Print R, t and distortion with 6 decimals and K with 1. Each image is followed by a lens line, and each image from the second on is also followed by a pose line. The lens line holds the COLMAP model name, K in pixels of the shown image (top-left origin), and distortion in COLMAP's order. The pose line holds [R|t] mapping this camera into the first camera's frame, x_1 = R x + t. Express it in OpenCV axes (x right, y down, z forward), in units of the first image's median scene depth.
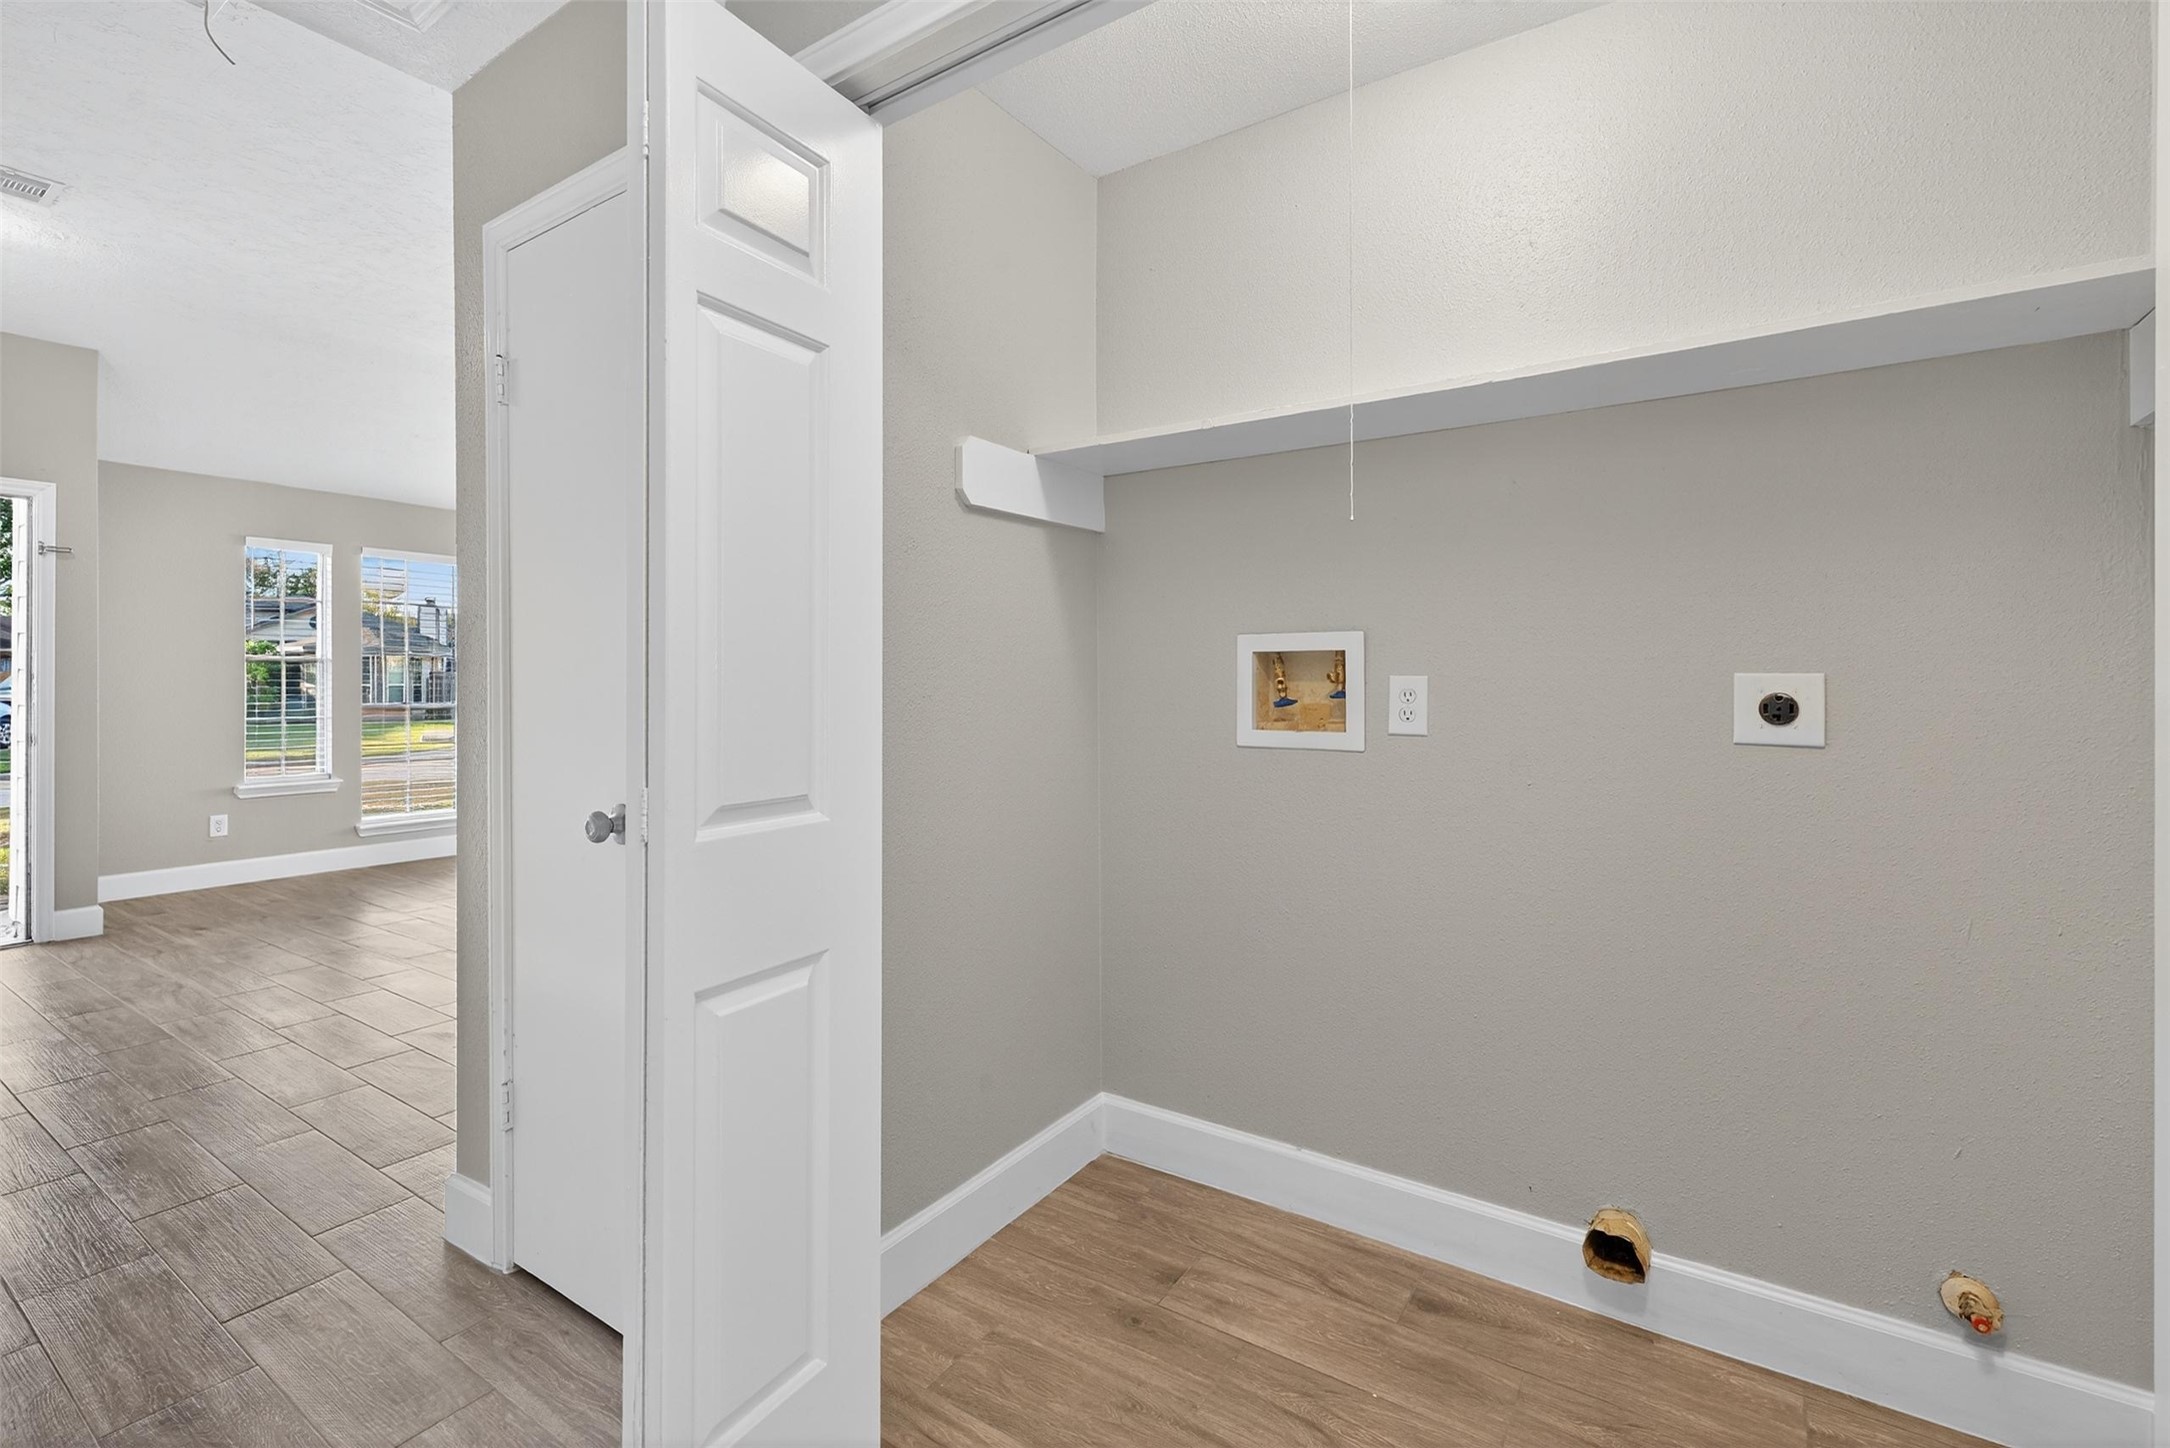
lens RADIAL K [[957.6, 0, 1075.5], [0, 957.6, 709.3], [0, 0, 1]] dist [0.002088, -0.001187]
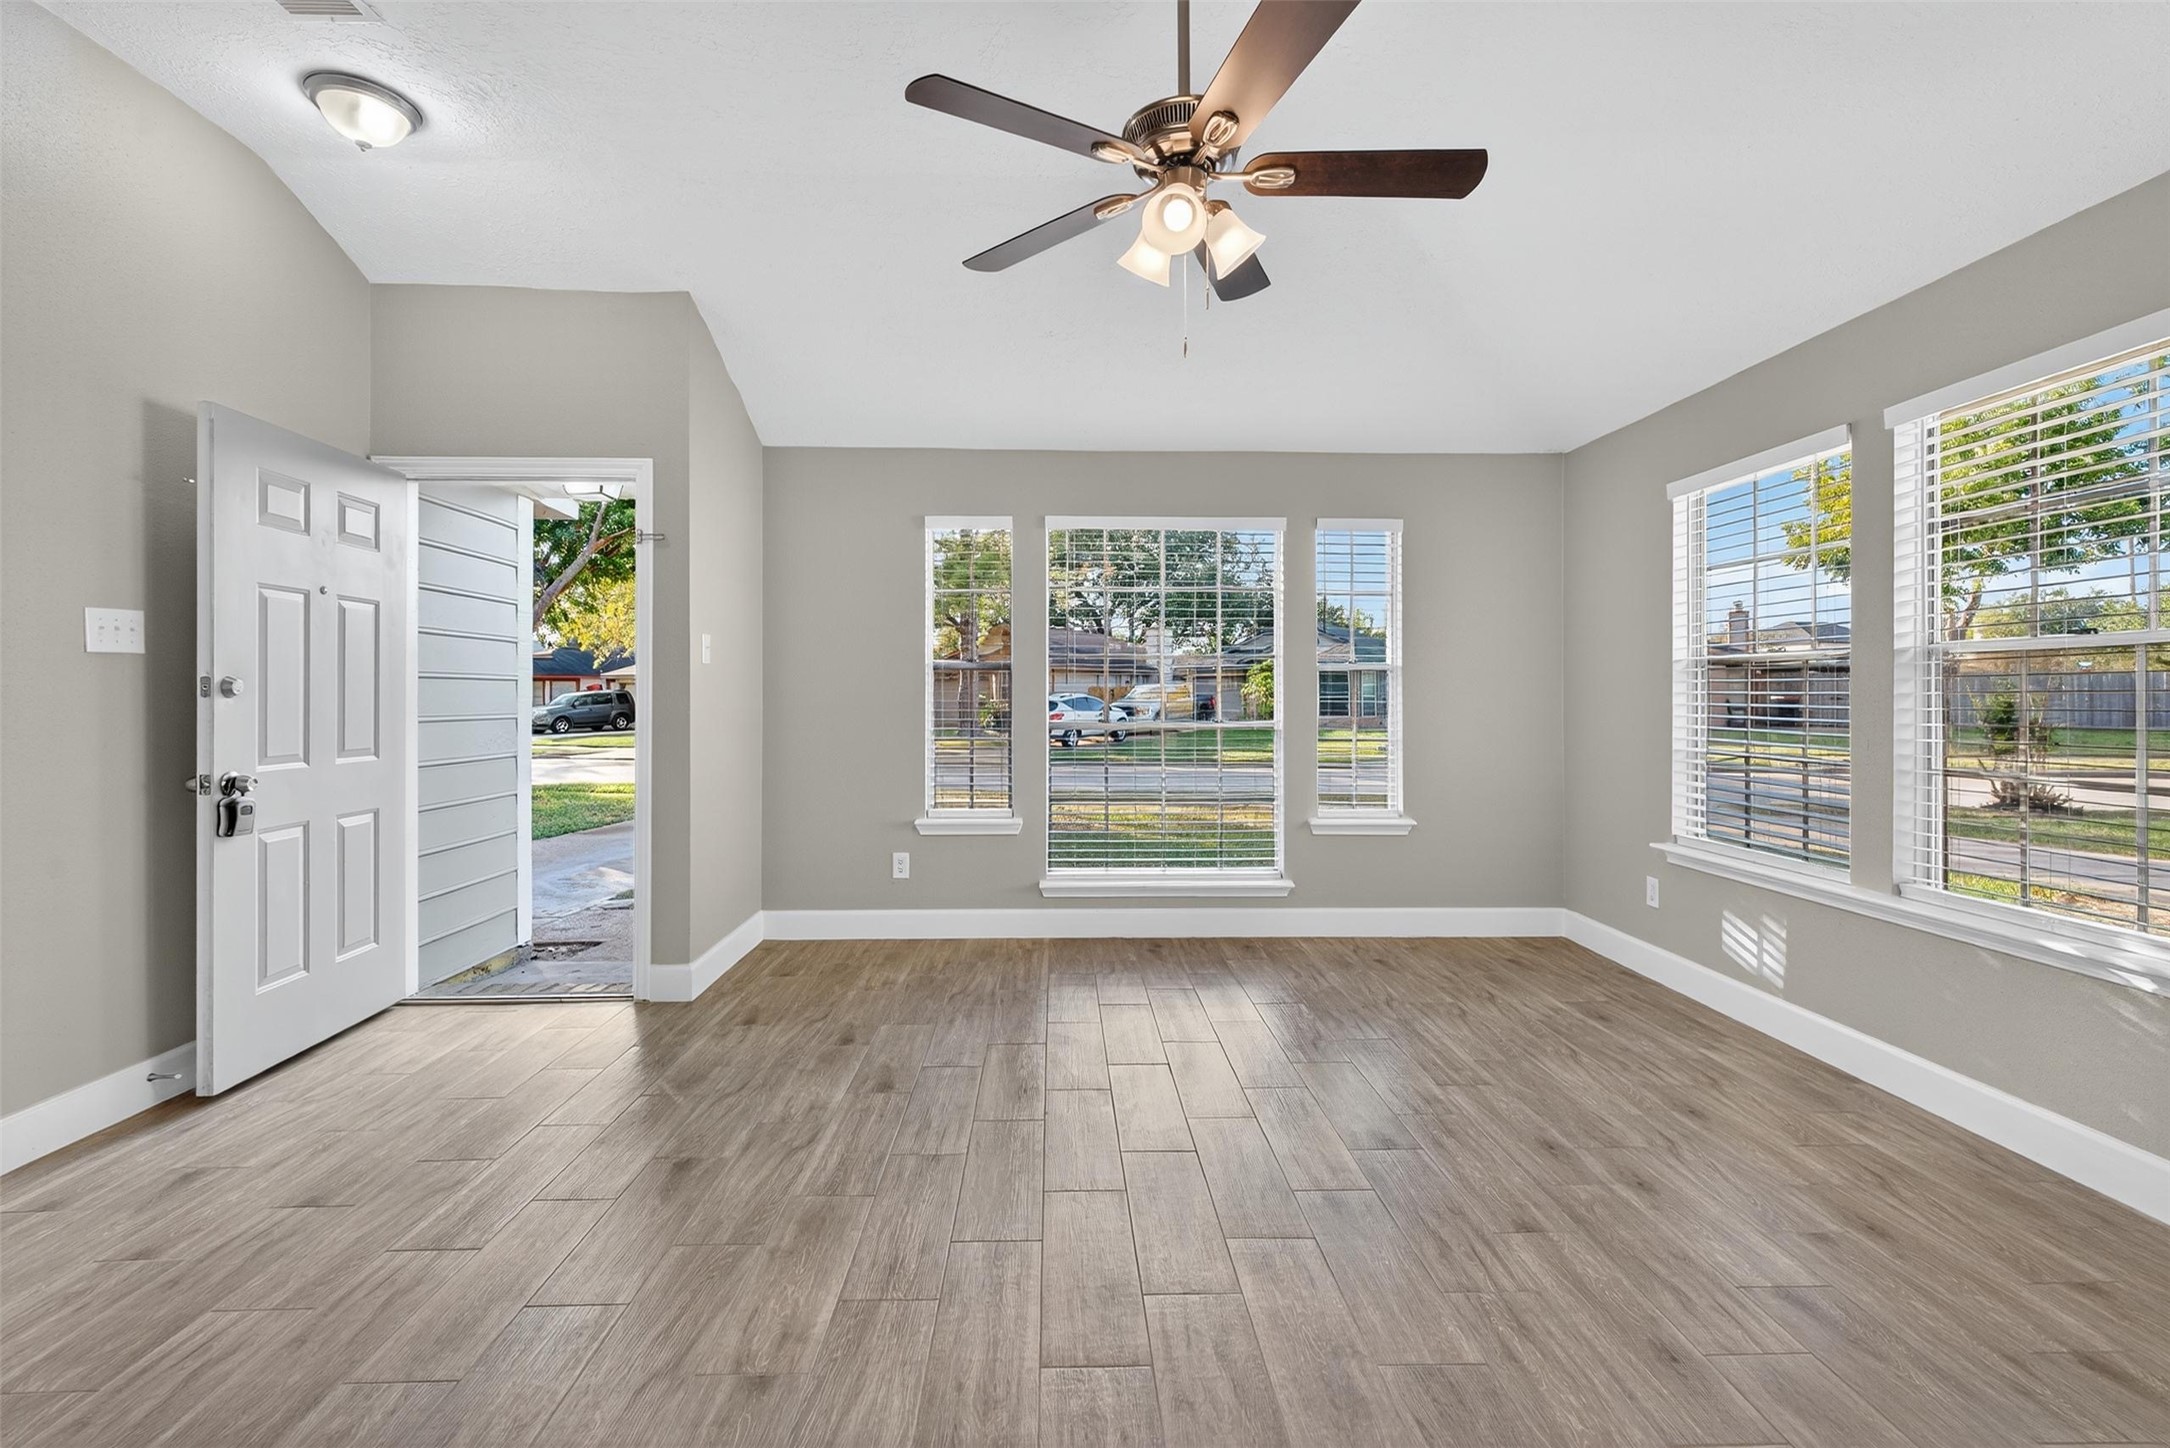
lens RADIAL K [[972.2, 0, 1078.5], [0, 972.2, 685.5], [0, 0, 1]] dist [0.001101, -0.000187]
pose [[0.585131, -0.006472, -0.810913, -0.114199], [-0.024497, 0.999371, -0.025653, -0.017656], [0.810569, 0.034875, 0.584604, 0.620458]]
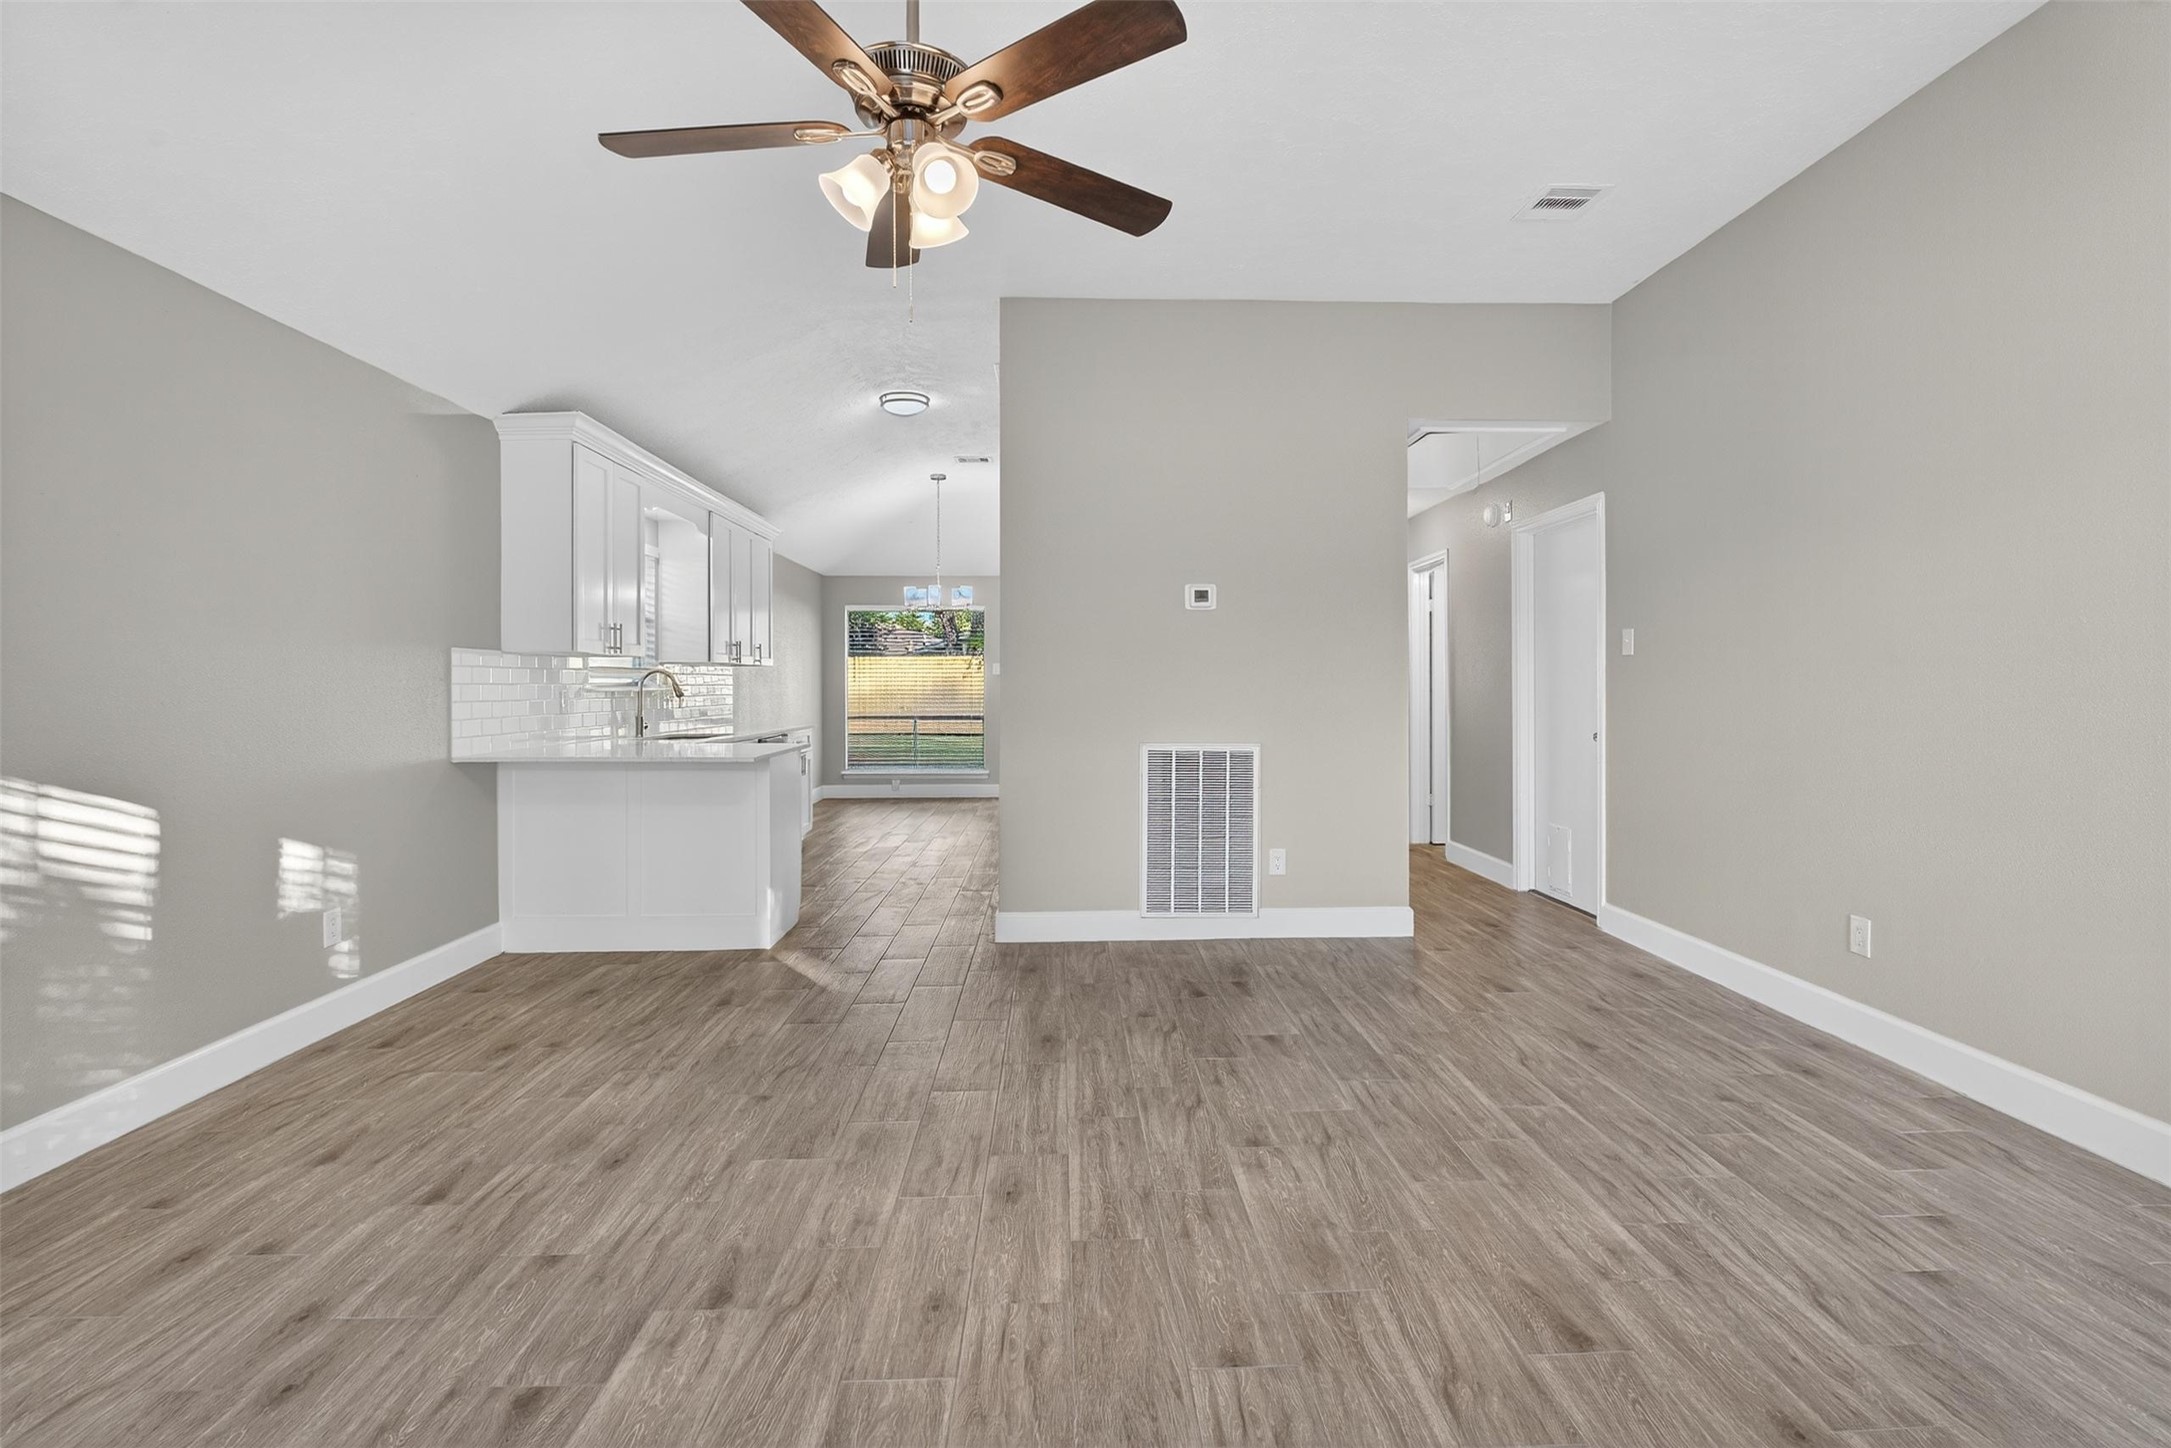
lens RADIAL K [[972.7, 0, 1079.0], [0, 972.7, 685.4], [0, 0, 1]] dist [0.001101, -0.000187]
pose [[-0.582006, 0.006834, 0.813156, -0.724574], [0.029945, 0.999467, 0.013033, -0.027531], [-0.812633, 0.031935, -0.581900, 1.036524]]
